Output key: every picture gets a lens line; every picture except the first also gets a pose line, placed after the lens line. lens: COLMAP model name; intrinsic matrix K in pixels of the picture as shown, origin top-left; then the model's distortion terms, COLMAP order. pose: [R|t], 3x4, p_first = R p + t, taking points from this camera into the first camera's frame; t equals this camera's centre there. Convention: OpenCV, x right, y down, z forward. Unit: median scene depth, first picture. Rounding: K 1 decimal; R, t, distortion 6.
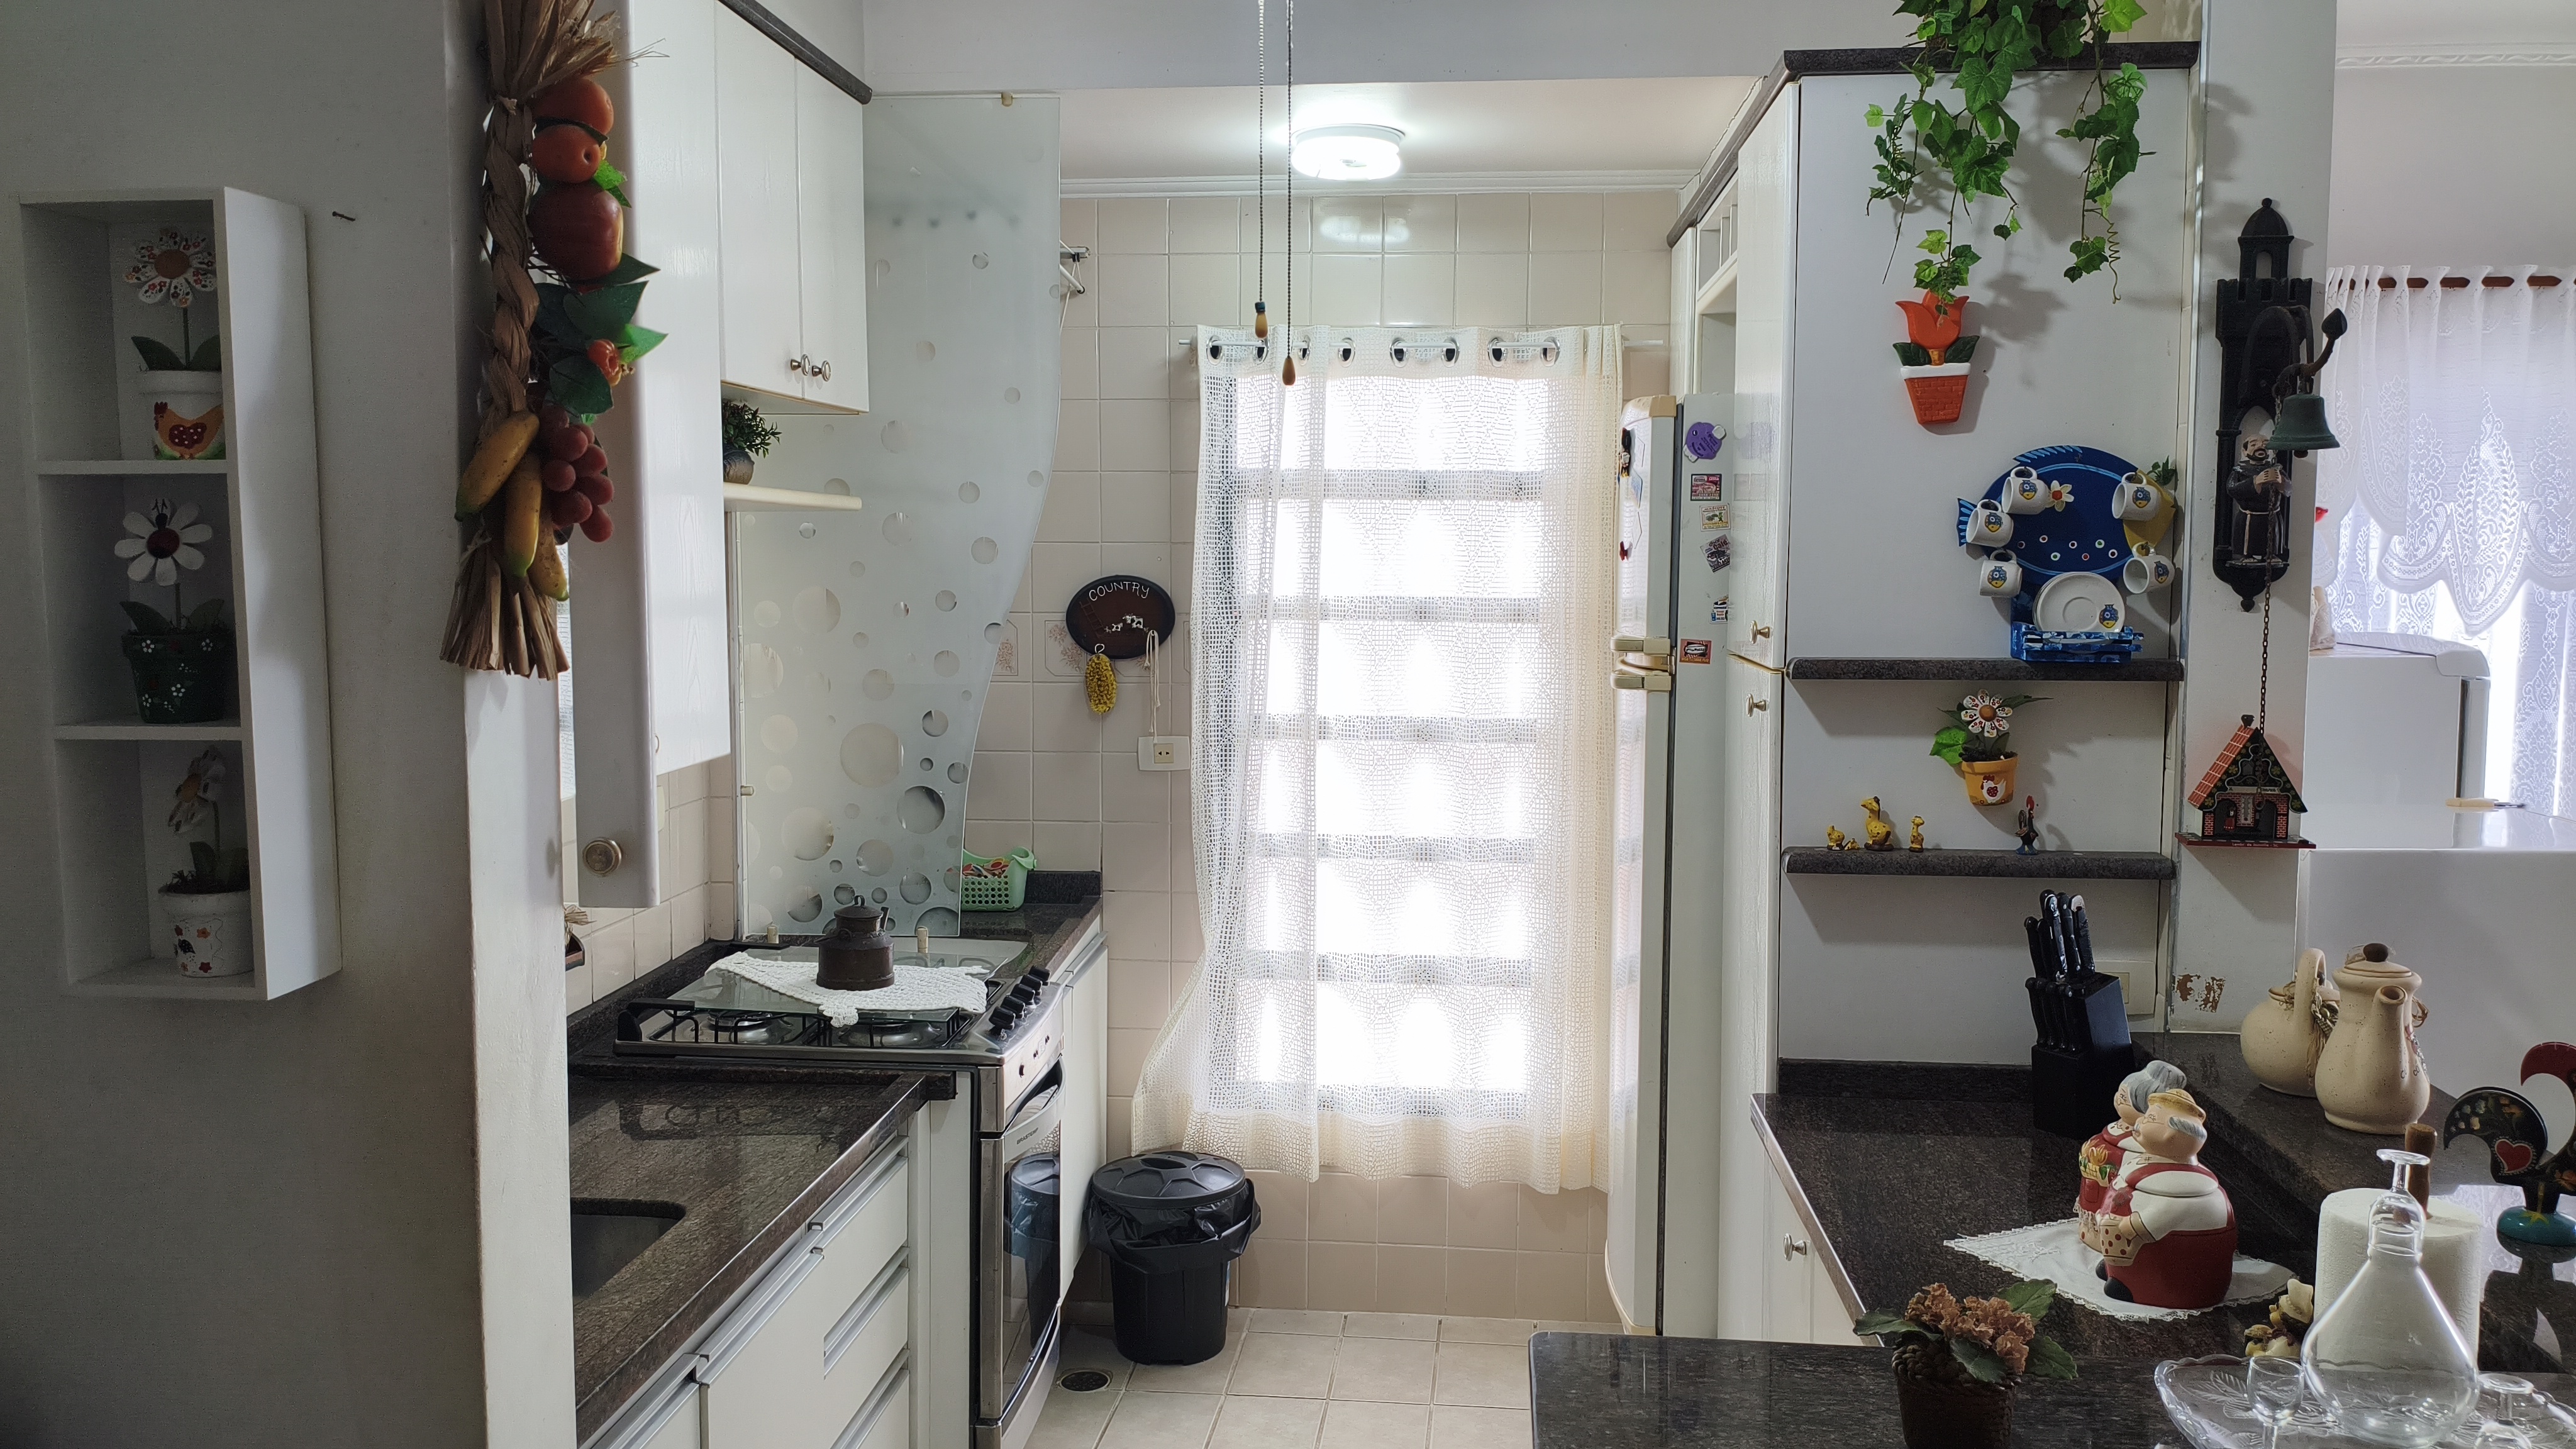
lens RADIAL K [[1961.0, 0, 1288.0], [0, 1961.0, 724.5], [0, 0, 1]] dist [0.086560, -0.183589]
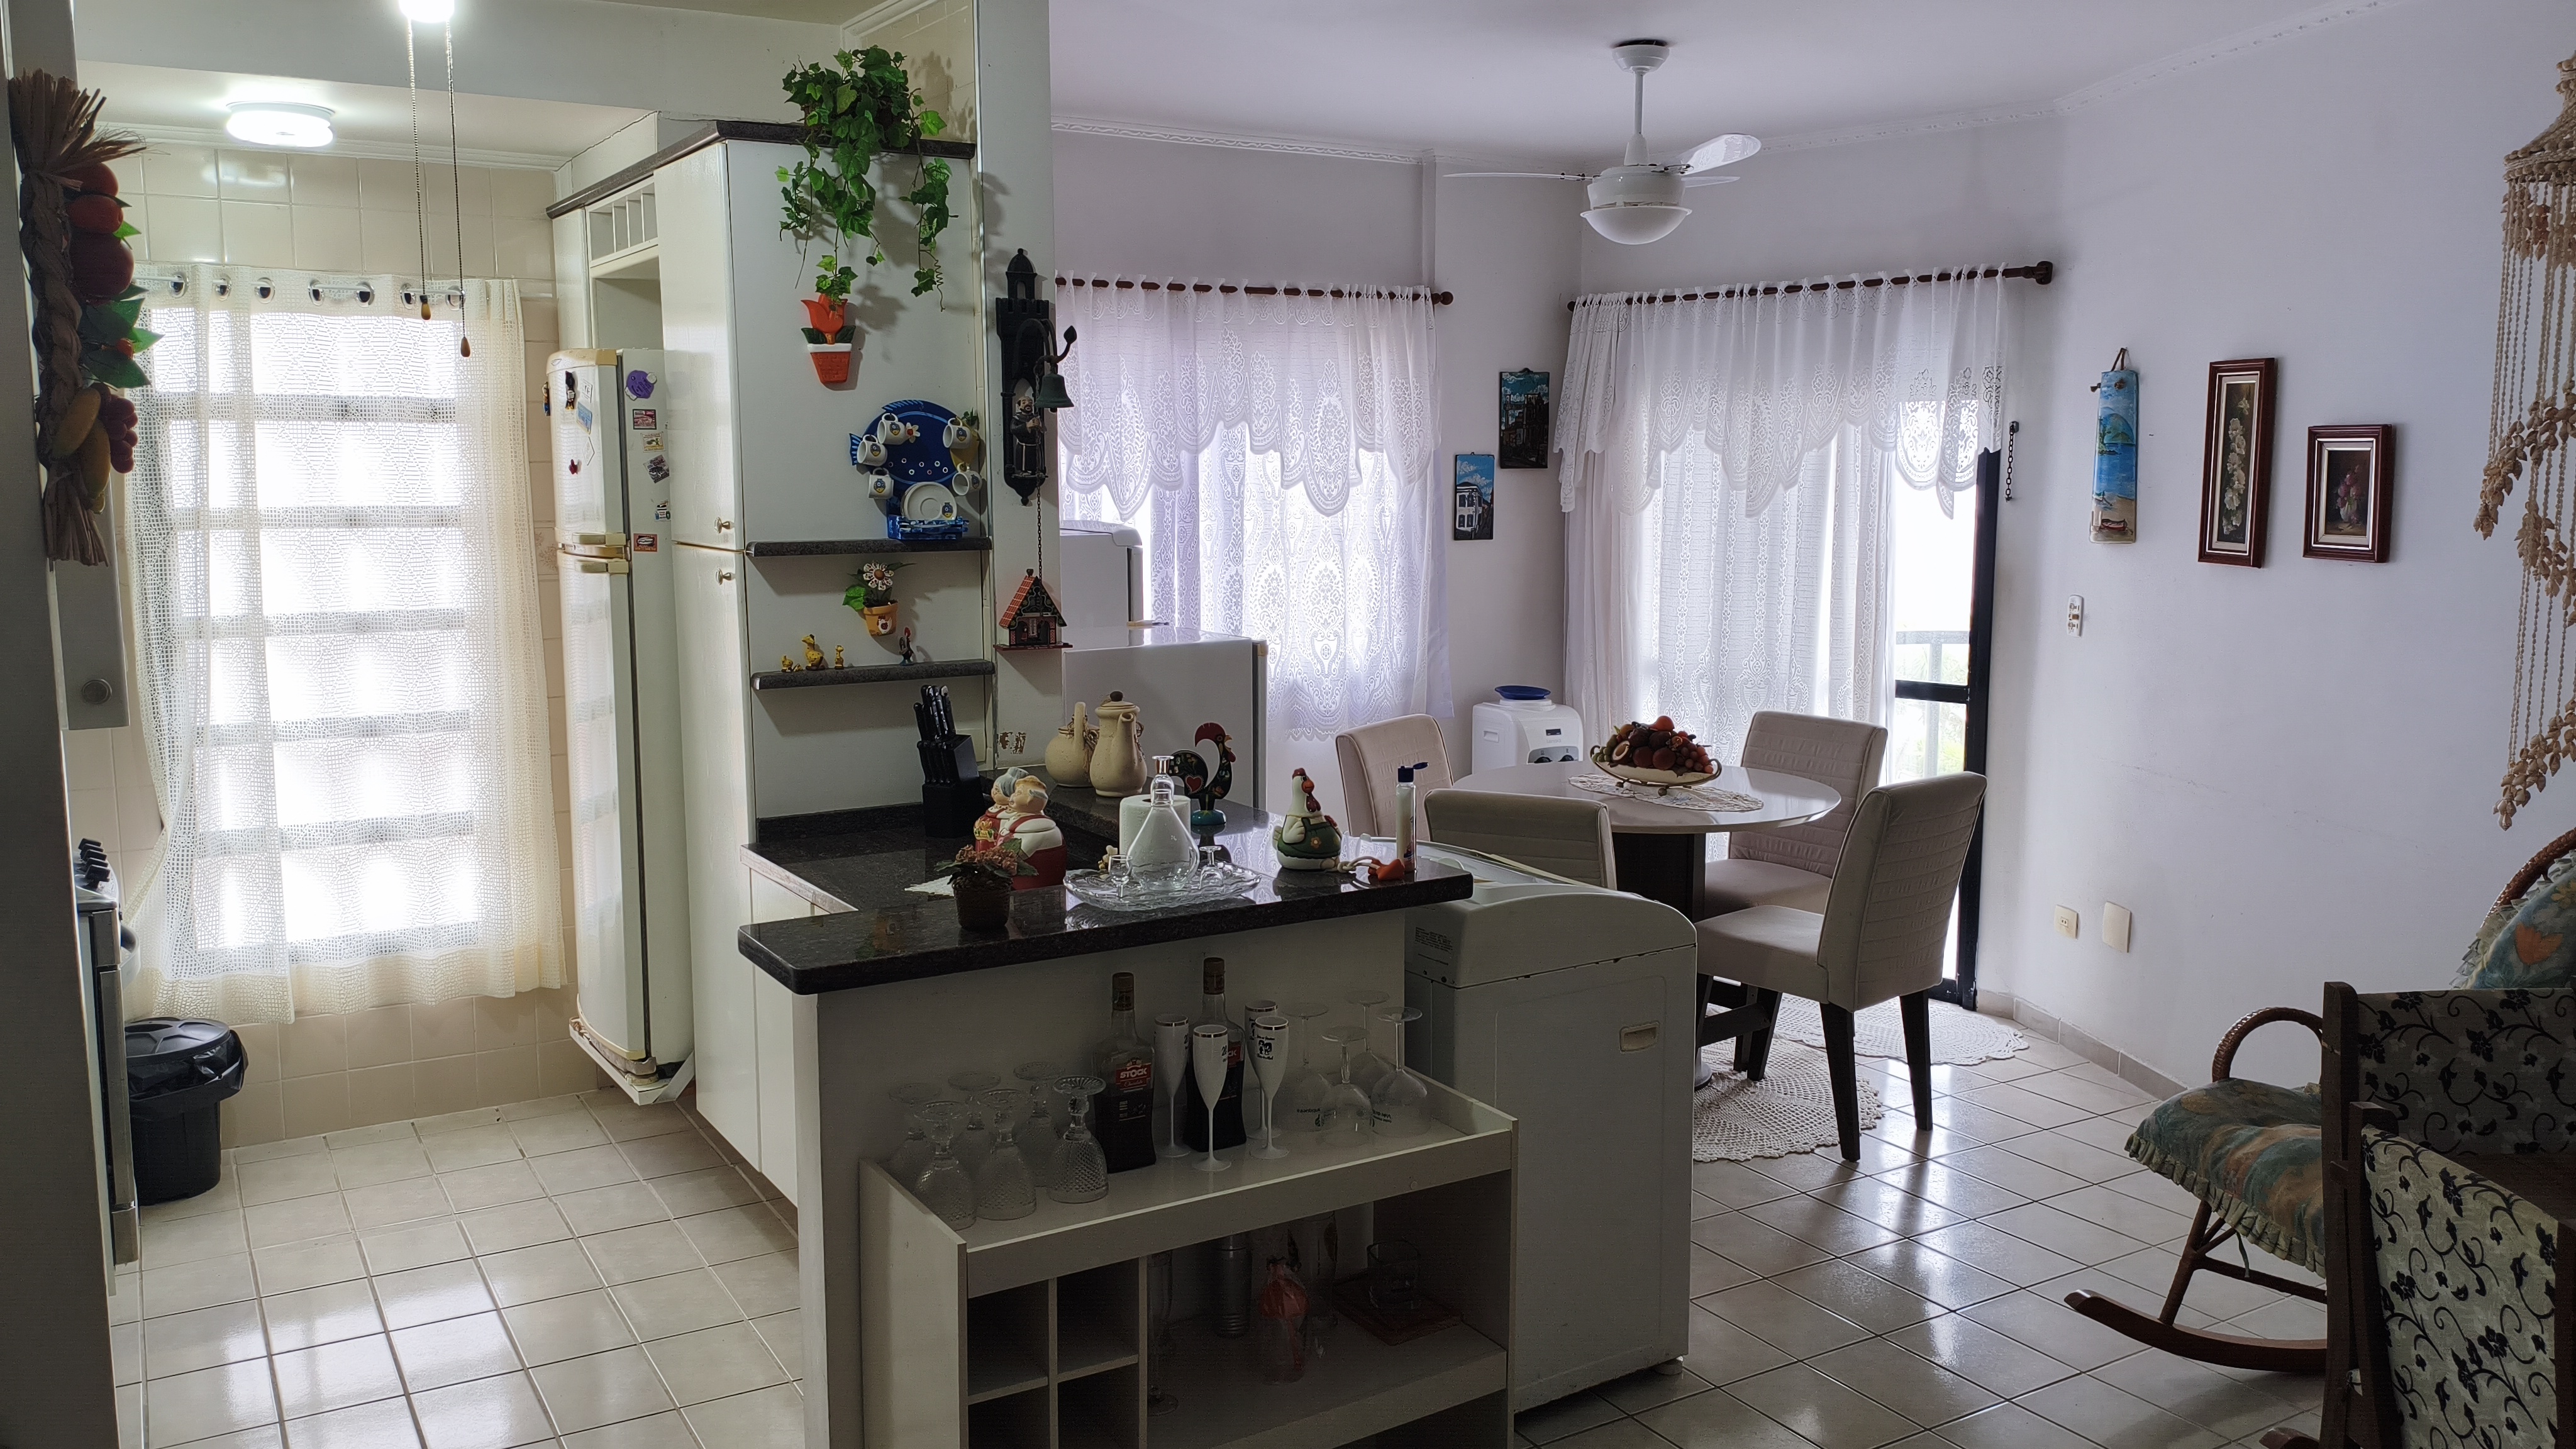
lens RADIAL K [[1952.9, 0, 1288.0], [0, 1952.9, 724.5], [0, 0, 1]] dist [-0.000041, -0.040435]
pose [[0.797599, -0.081989, 0.597589, -0.304462], [0.053416, 0.996427, 0.065415, 0.027552], [-0.600818, -0.020254, 0.799129, -0.398180]]
